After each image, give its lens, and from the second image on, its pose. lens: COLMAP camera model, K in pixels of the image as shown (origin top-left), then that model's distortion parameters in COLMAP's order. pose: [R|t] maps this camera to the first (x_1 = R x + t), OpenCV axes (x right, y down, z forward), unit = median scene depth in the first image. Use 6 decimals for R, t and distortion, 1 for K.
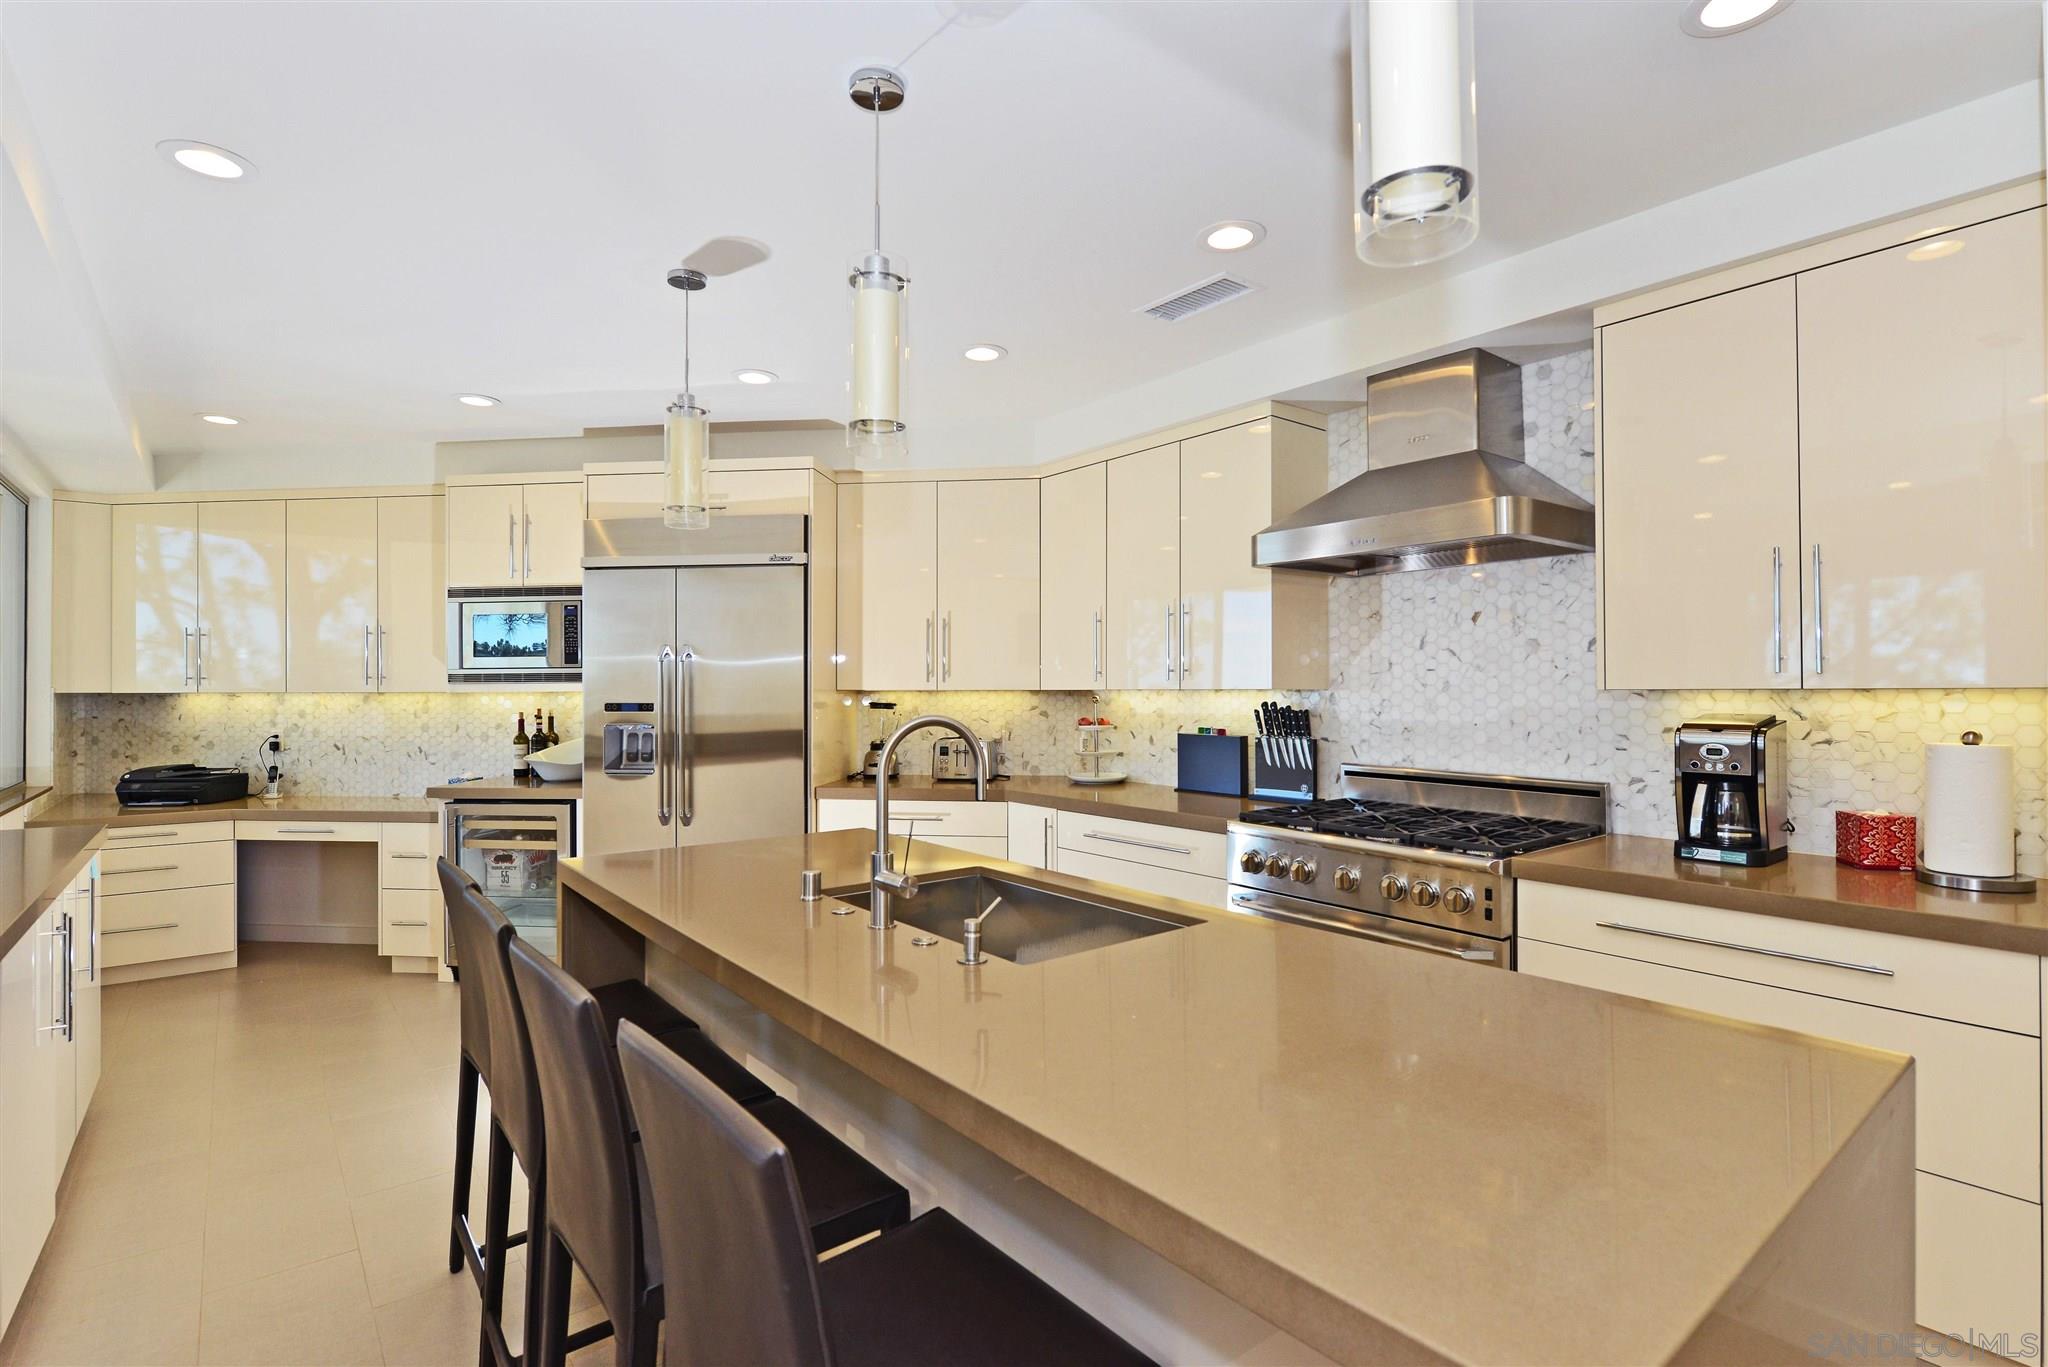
lens RADIAL K [[974.3, 0, 1022.7], [0, 974.3, 672.2], [0, 0, 1]] dist [-0.008162, -0.000416]
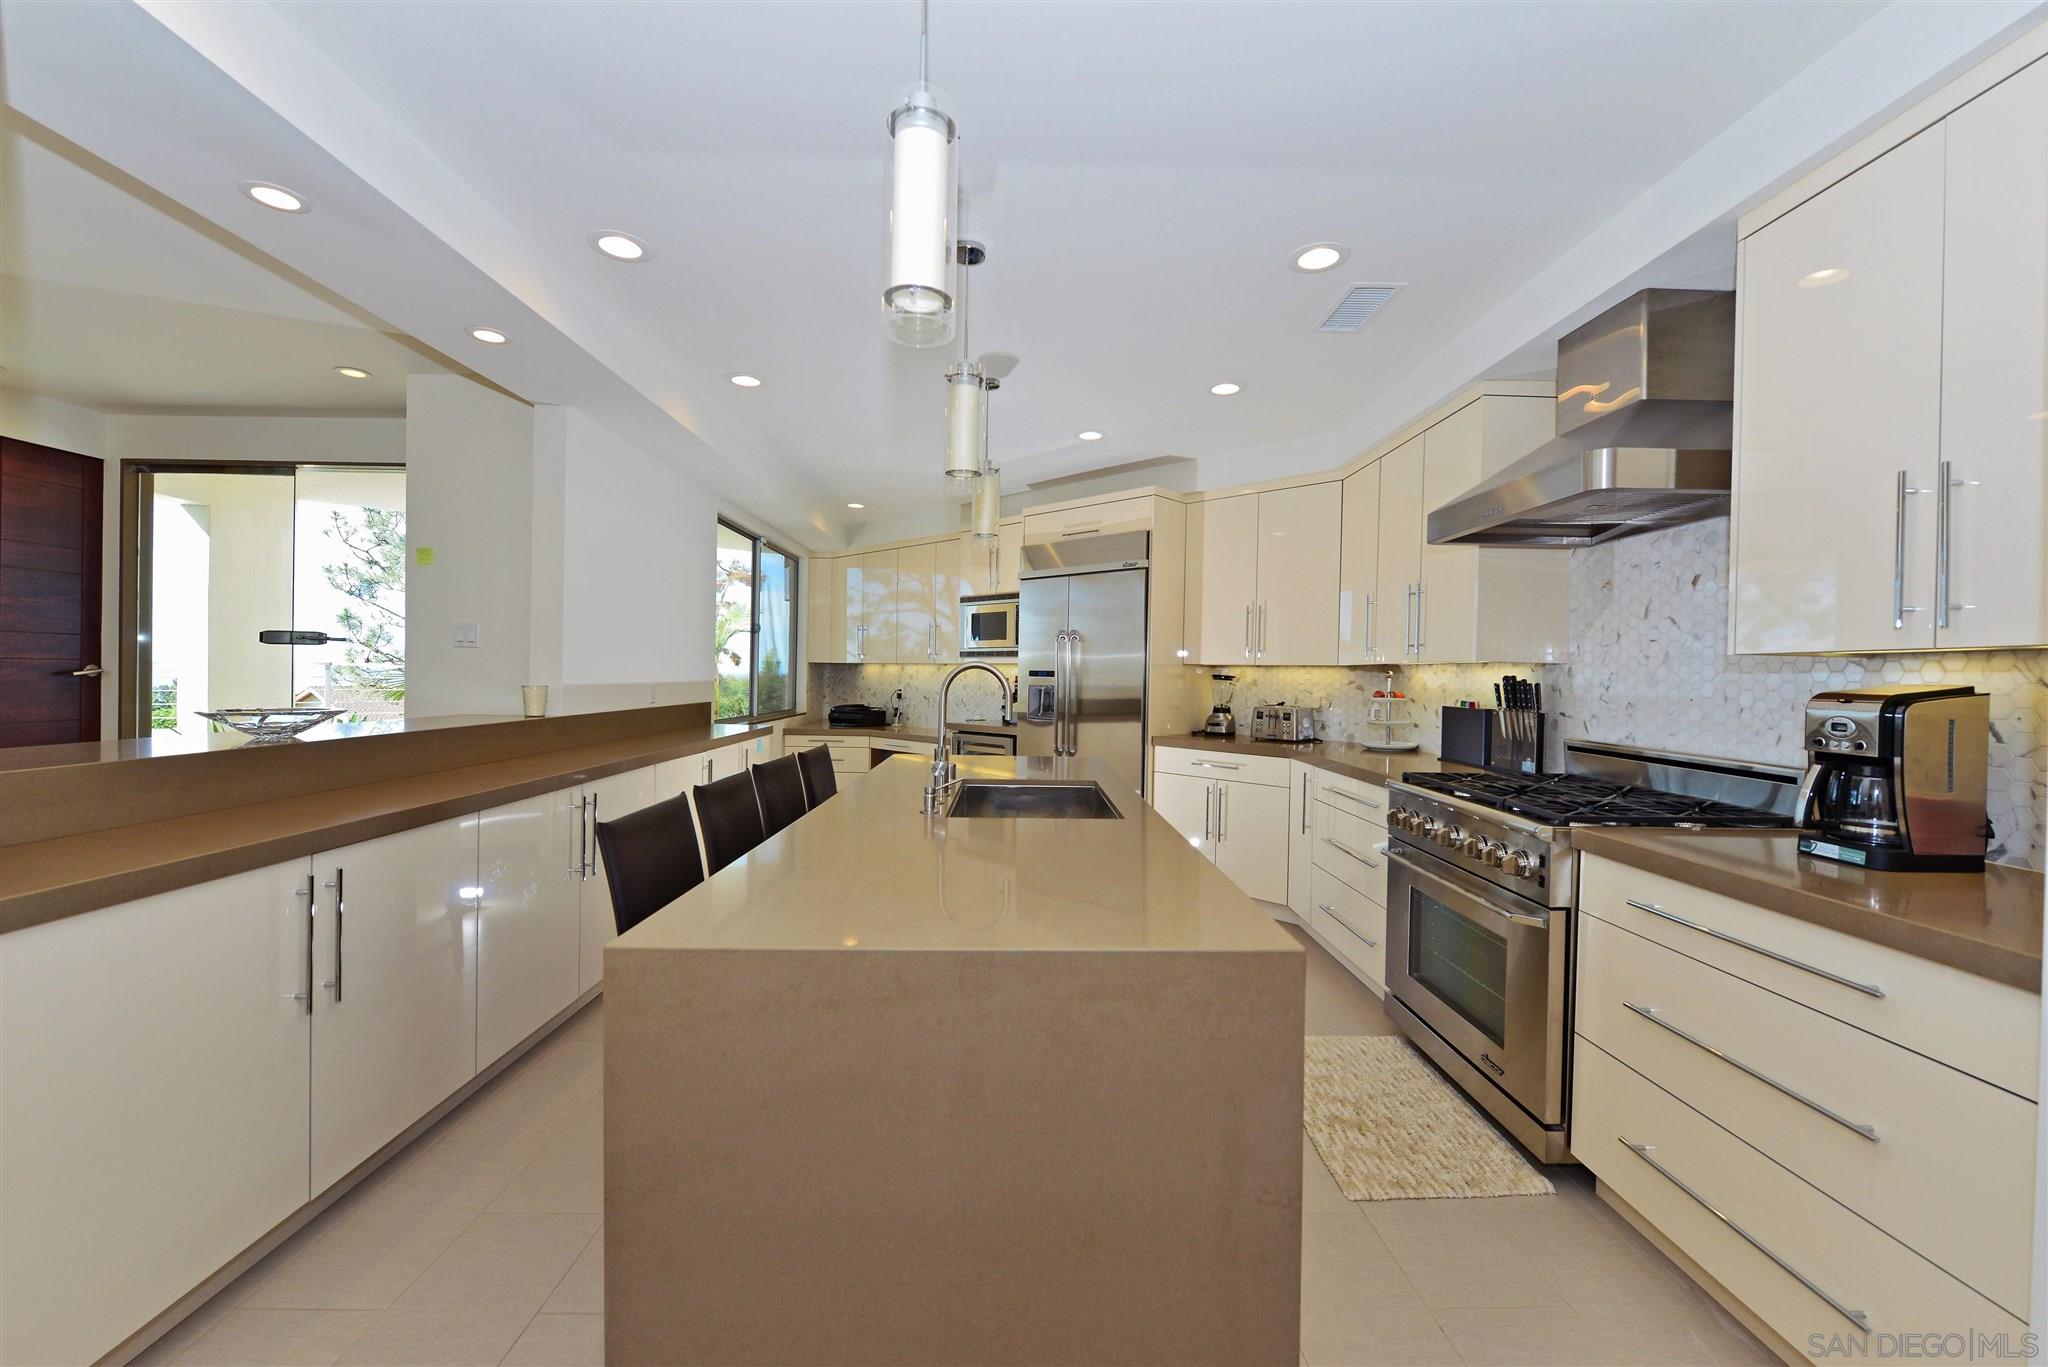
lens RADIAL K [[815.5, 0, 1027.3], [0, 815.5, 679.2], [0, 0, 1]] dist [-0.013683, -0.000637]
pose [[0.791480, 0.020920, -0.610837, 0.370765], [-0.010290, 0.999728, 0.020906, 0.021474], [0.611109, -0.010262, 0.791480, 0.023068]]
